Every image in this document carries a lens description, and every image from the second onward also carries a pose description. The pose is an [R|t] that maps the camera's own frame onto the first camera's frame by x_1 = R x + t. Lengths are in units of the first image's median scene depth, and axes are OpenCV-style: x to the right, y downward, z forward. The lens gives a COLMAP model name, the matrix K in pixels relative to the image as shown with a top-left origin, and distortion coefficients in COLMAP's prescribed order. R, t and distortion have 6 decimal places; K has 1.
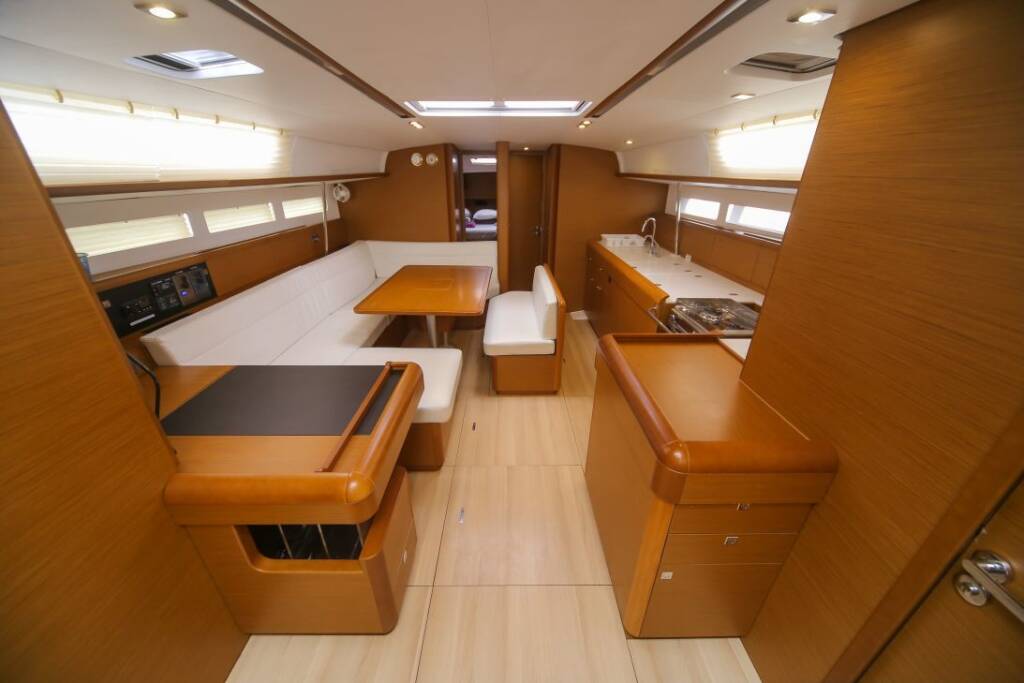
lens RADIAL K [[354.7, 0, 510.5], [0, 354.7, 335.0], [0, 0, 1]] dist [-0.008882, 0.000019]
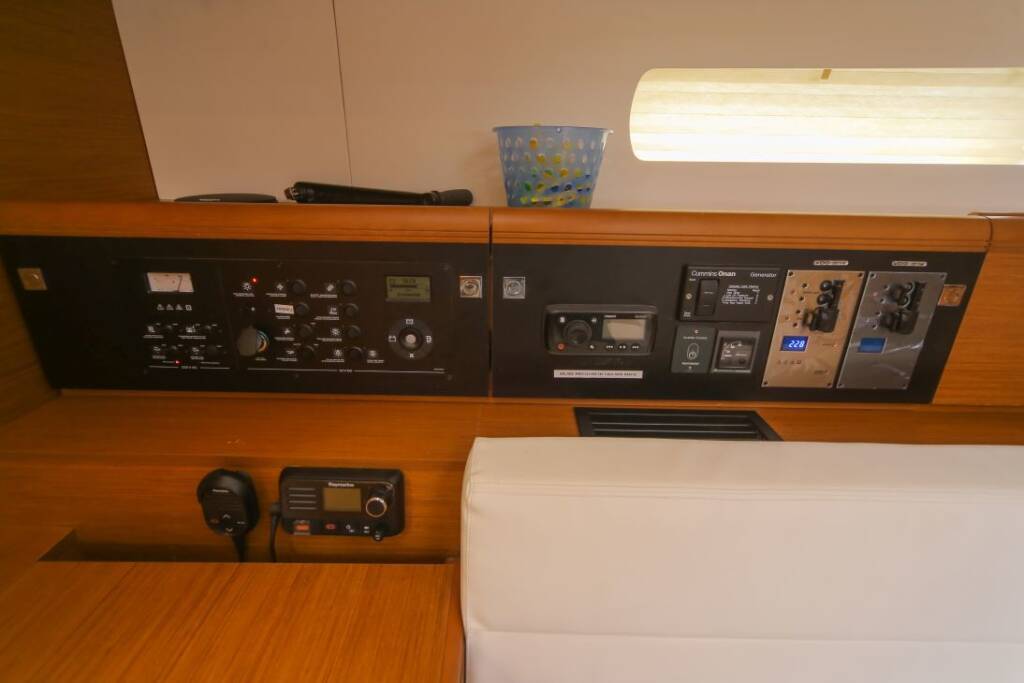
lens RADIAL K [[484.5, 0, 512.0], [0, 484.5, 341.5], [0, 0, 1]] dist [-0.000728, 0.000074]
pose [[-0.015166, 0.356140, -0.934310, -0.422160], [-0.427792, 0.842266, 0.327998, -0.101929], [0.903750, 0.404664, 0.139580, 0.536610]]
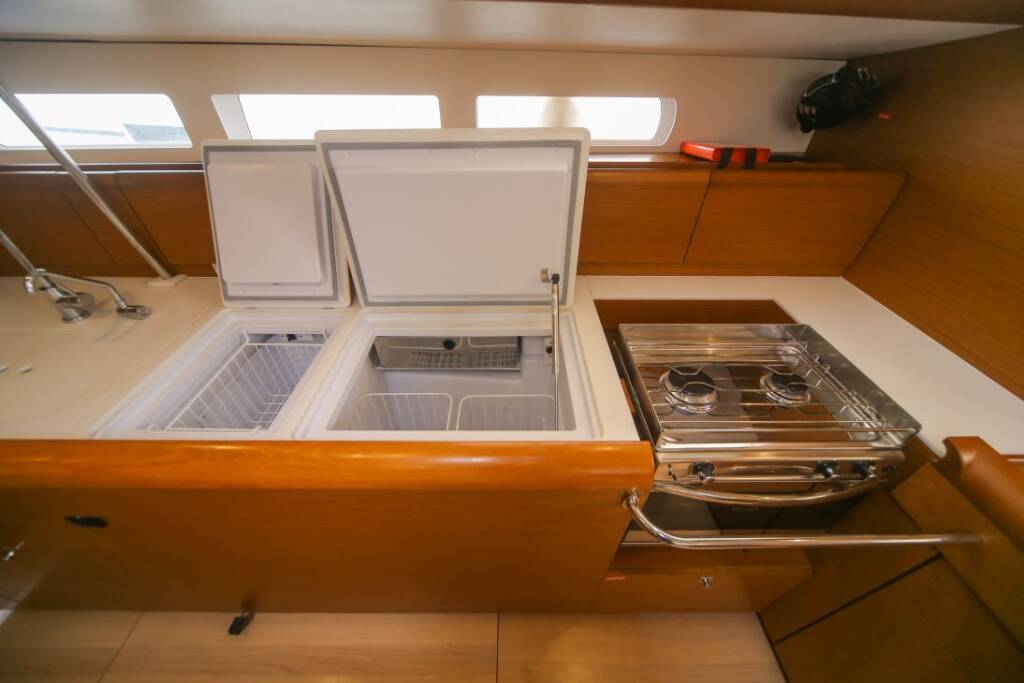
lens RADIAL K [[353.2, 0, 509.4], [0, 353.2, 336.3], [0, 0, 1]] dist [-0.009489, -0.000071]
pose [[0.010200, -0.621274, 0.783527, 0.212470], [0.406592, 0.718444, 0.564376, -0.288257], [-0.913553, 0.312819, 0.259933, 0.758460]]
